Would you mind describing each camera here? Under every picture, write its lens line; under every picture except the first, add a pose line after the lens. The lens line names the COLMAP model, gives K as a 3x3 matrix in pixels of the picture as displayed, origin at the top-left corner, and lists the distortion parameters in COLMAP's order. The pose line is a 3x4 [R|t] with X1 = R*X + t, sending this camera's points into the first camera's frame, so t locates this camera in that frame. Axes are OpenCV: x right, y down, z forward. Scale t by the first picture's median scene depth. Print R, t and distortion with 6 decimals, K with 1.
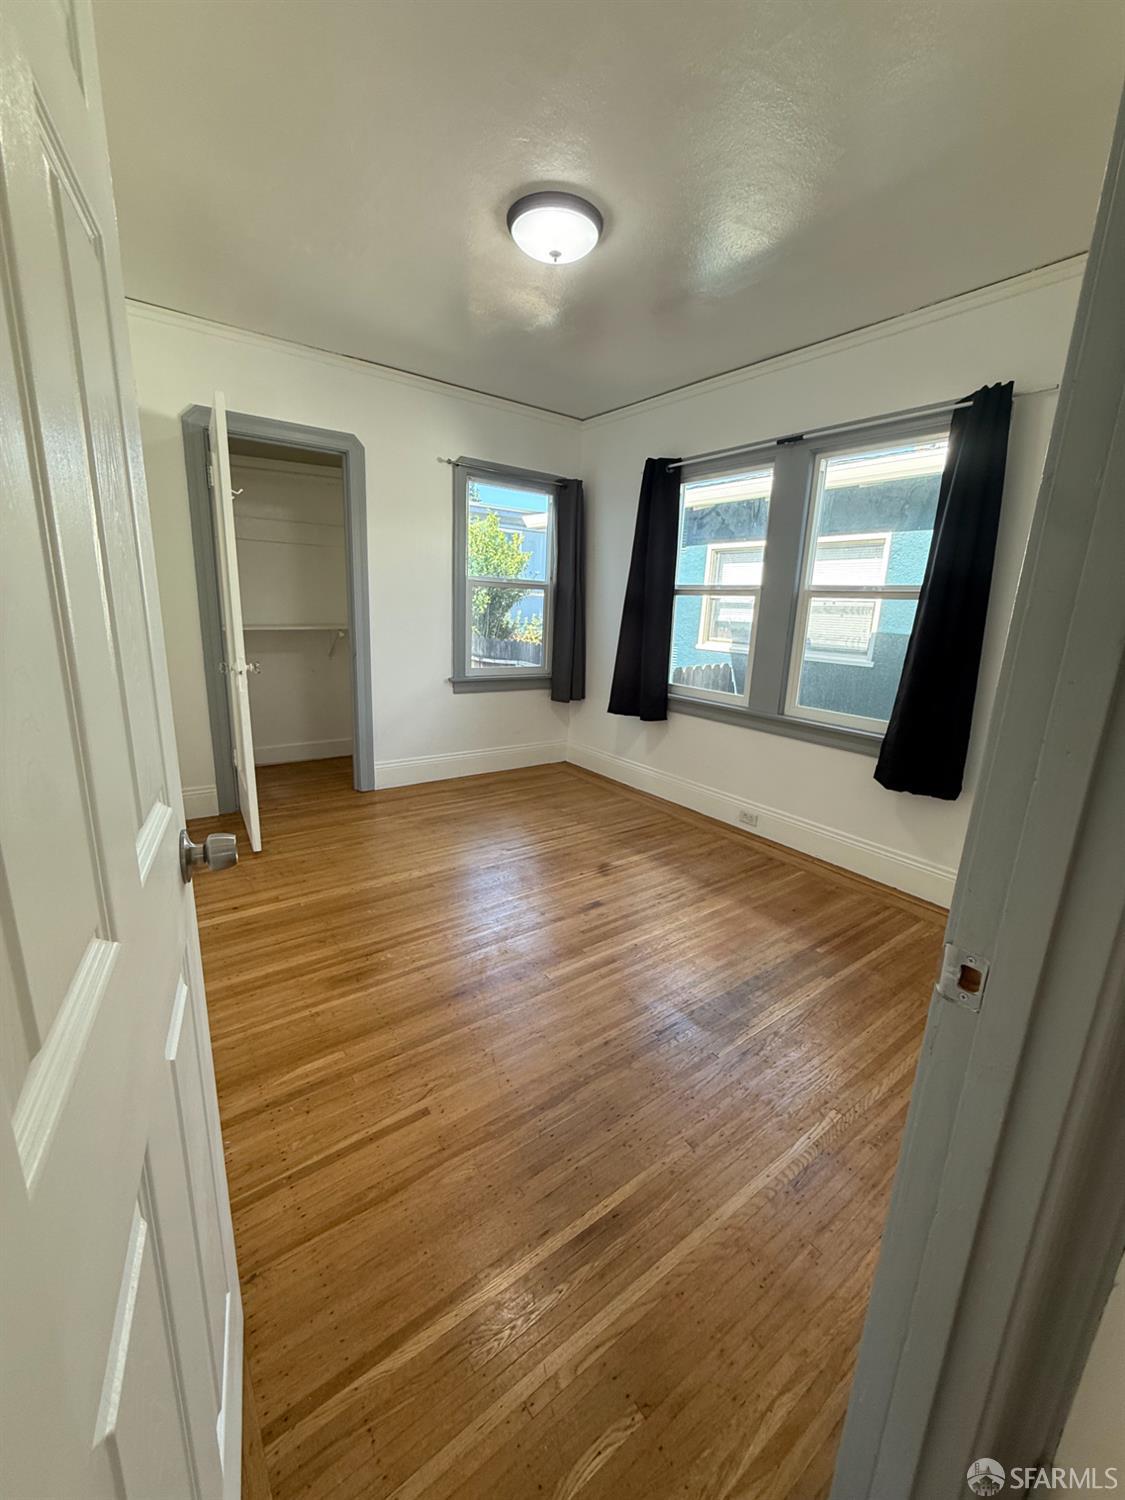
lens RADIAL K [[595.9, 0, 563.1], [0, 595.9, 744.9], [0, 0, 1]] dist [-0.003723, 0.000950]
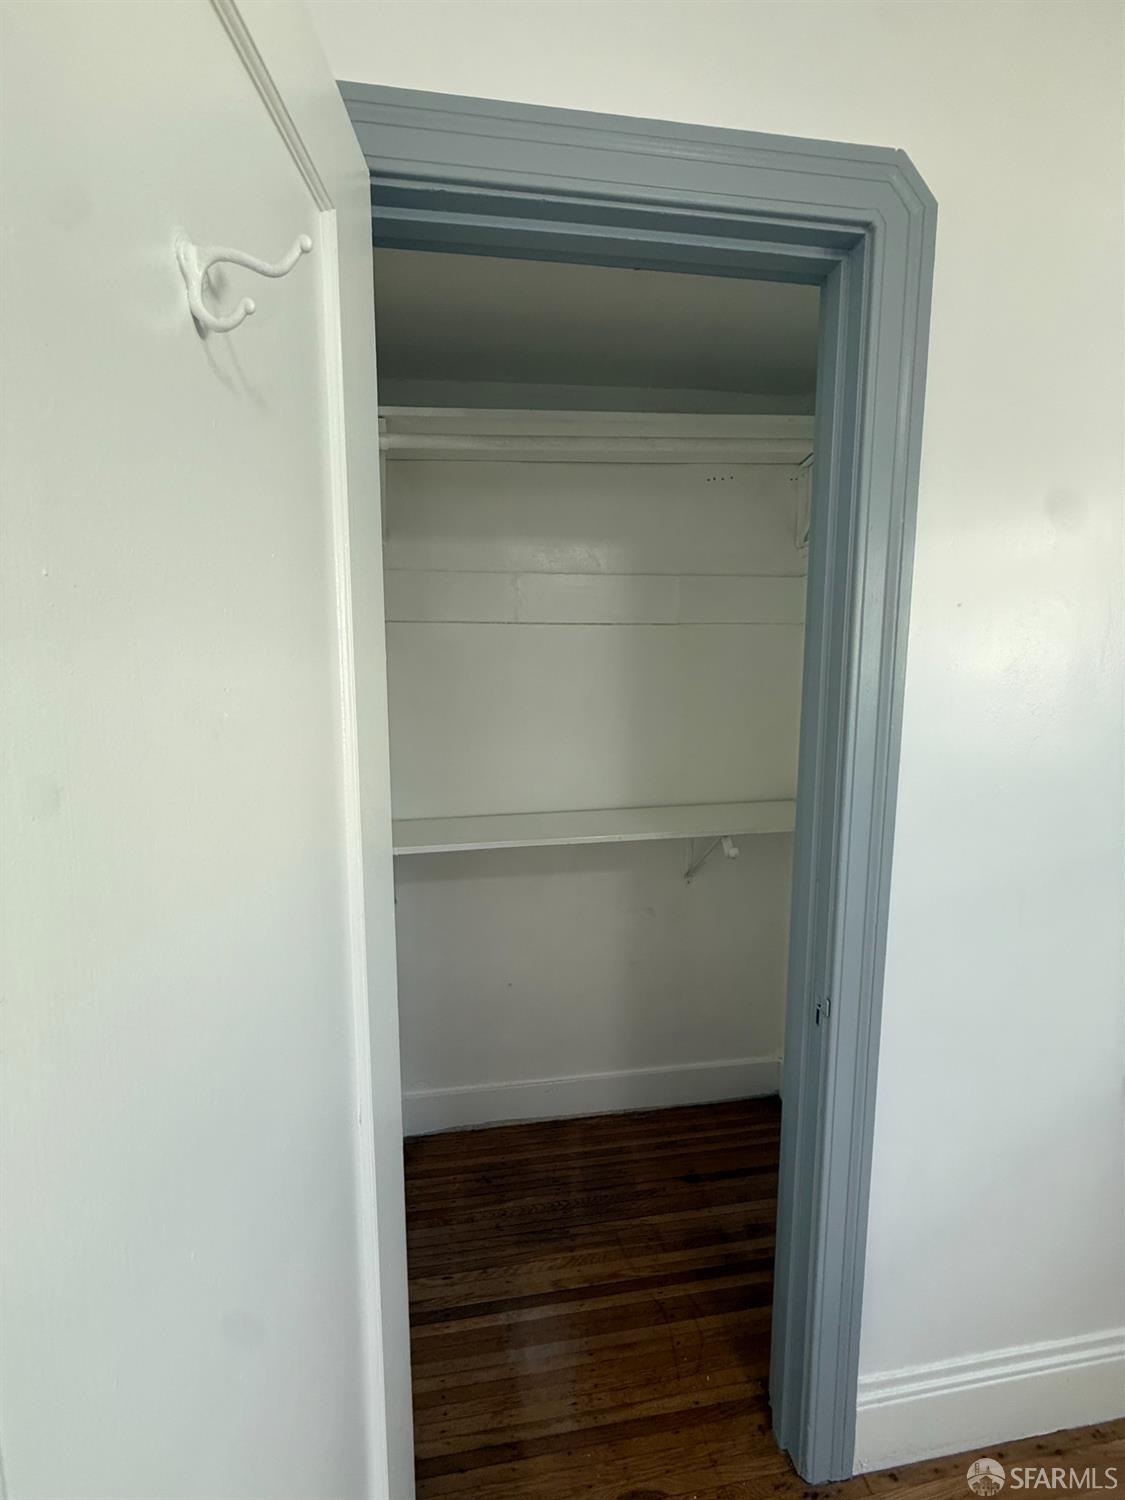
lens RADIAL K [[595.9, 0, 563.1], [0, 595.9, 753.4], [0, 0, 1]] dist [-0.003723, 0.000950]
pose [[0.876653, 0.017287, -0.480812, -0.446030], [-0.078547, 0.991089, -0.107580, -0.308989], [0.474668, 0.132076, 0.870199, 0.961612]]
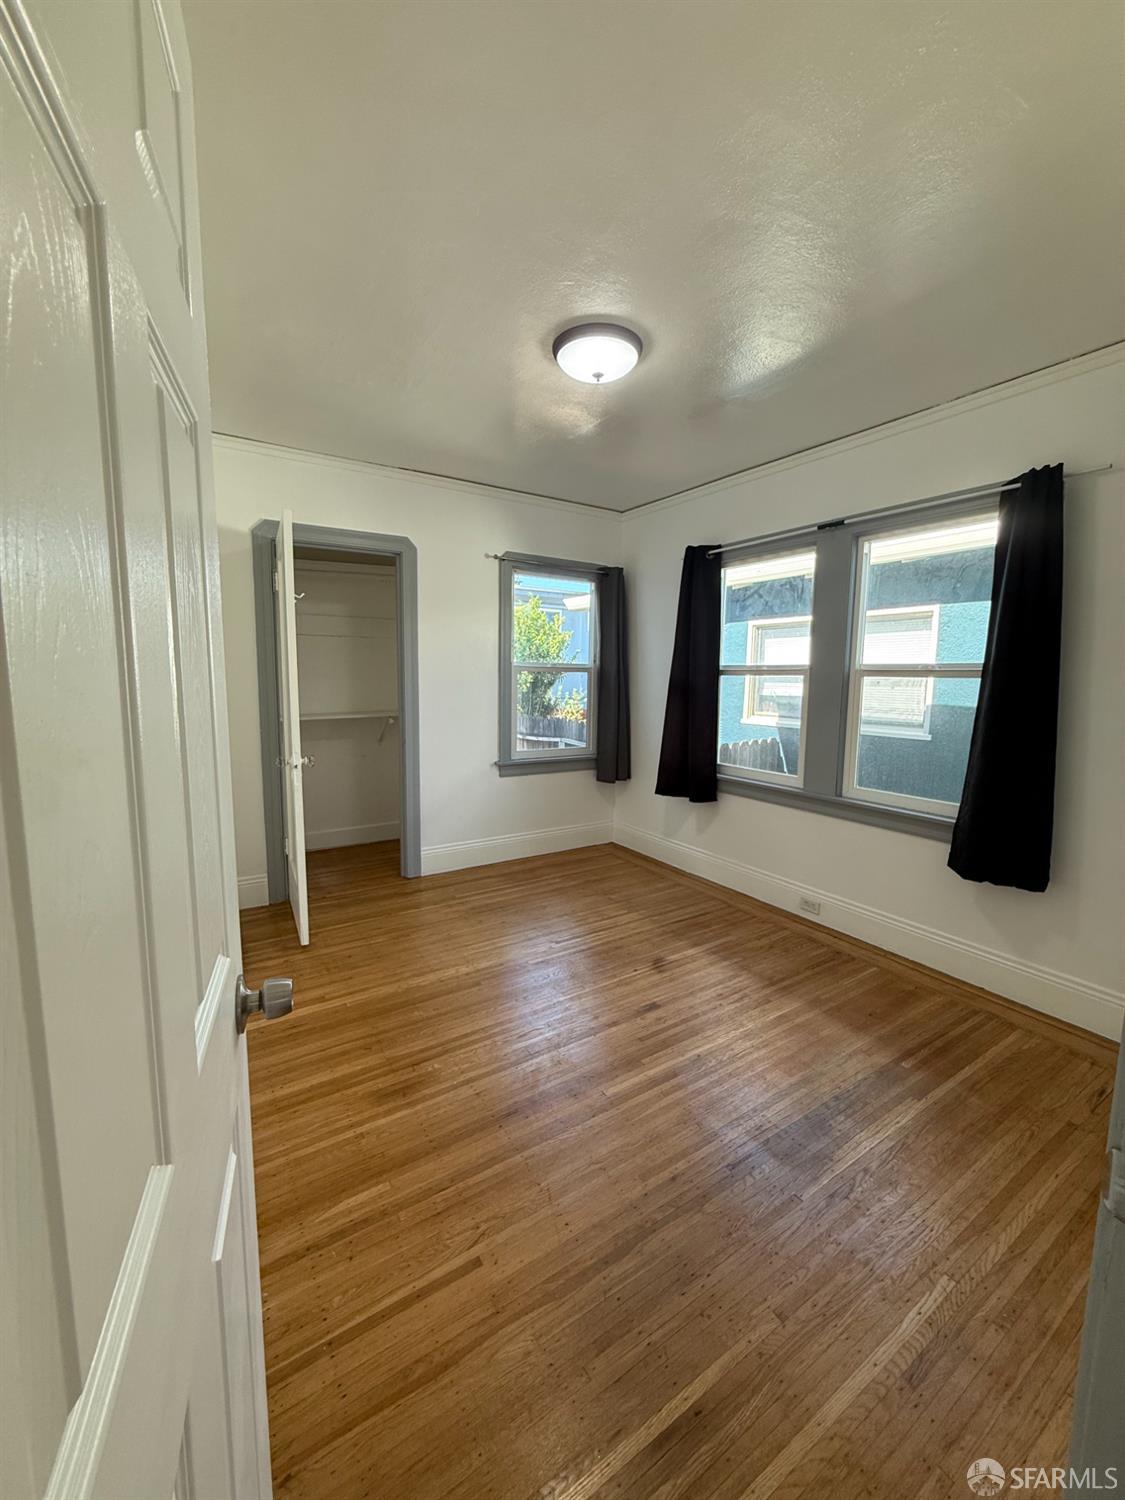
lens RADIAL K [[595.9, 0, 562.9], [0, 595.9, 744.9], [0, 0, 1]] dist [-0.003723, 0.000950]
pose [[0.997499, -0.020802, -0.067554, -0.013348], [0.012766, 0.993018, -0.117272, -0.032114], [0.069522, 0.116116, 0.990800, 0.011851]]
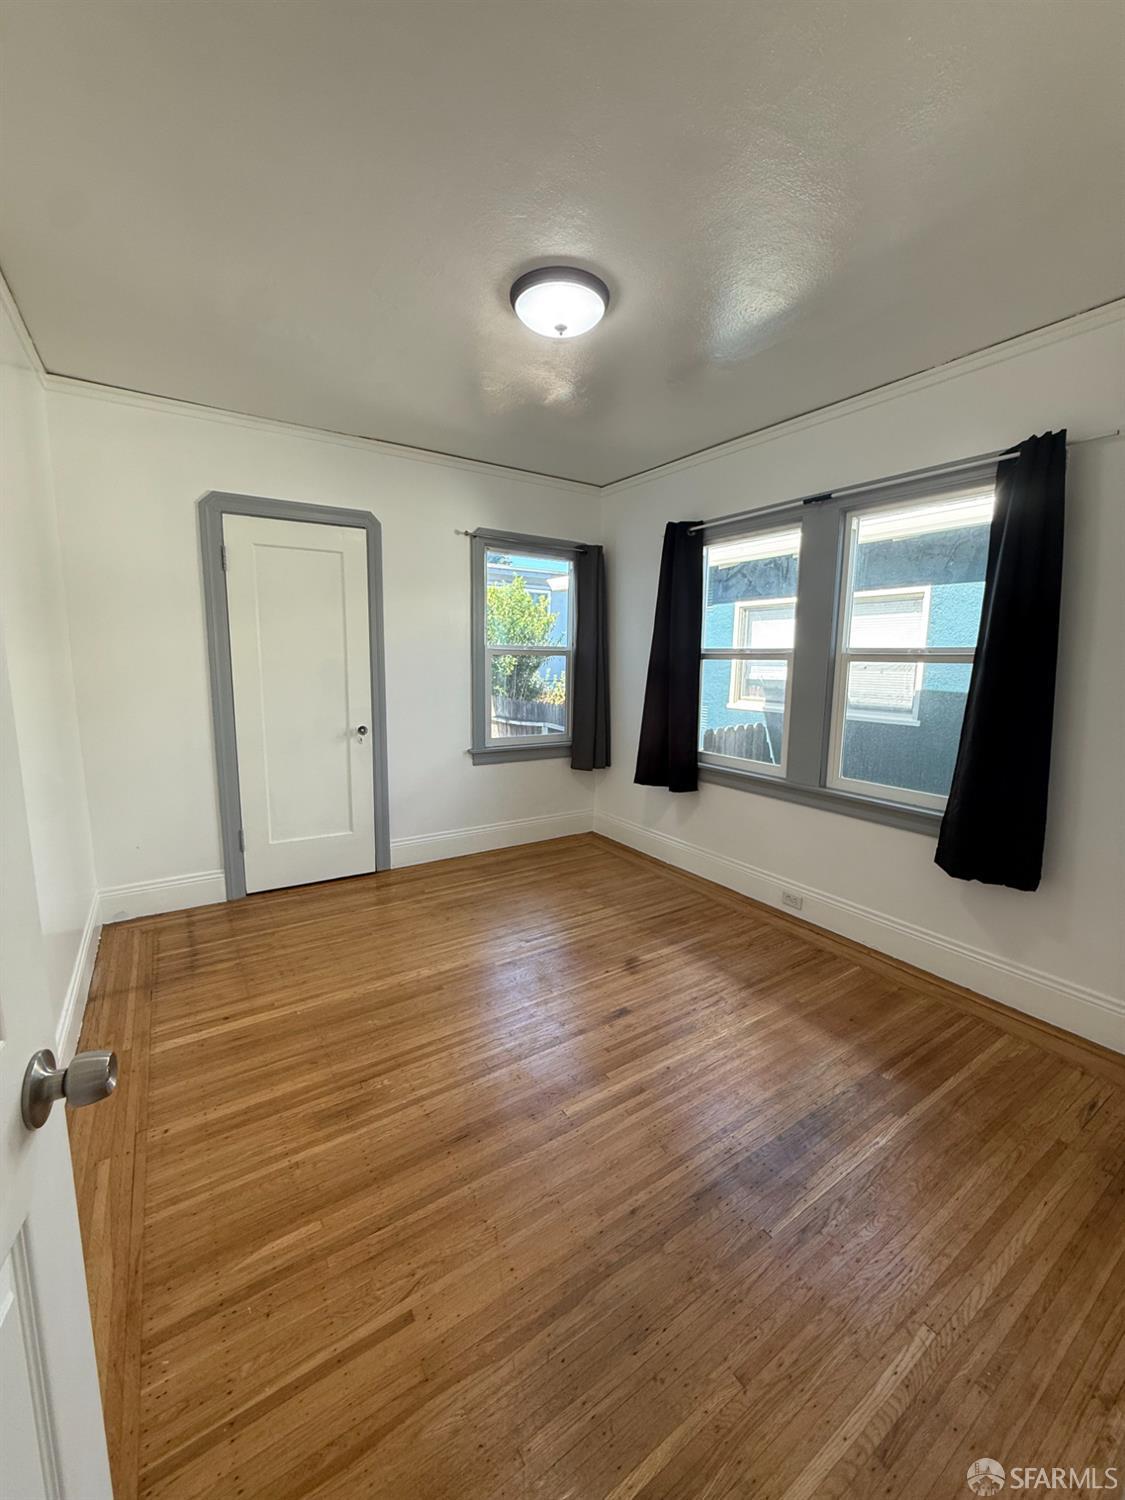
lens RADIAL K [[595.9, 0, 562.9], [0, 595.9, 744.5], [0, 0, 1]] dist [-0.003723, 0.000950]
pose [[0.998285, -0.020355, -0.054879, 0.022284], [0.015461, 0.995985, -0.088177, -0.050465], [0.056454, 0.087177, 0.994592, 0.074777]]
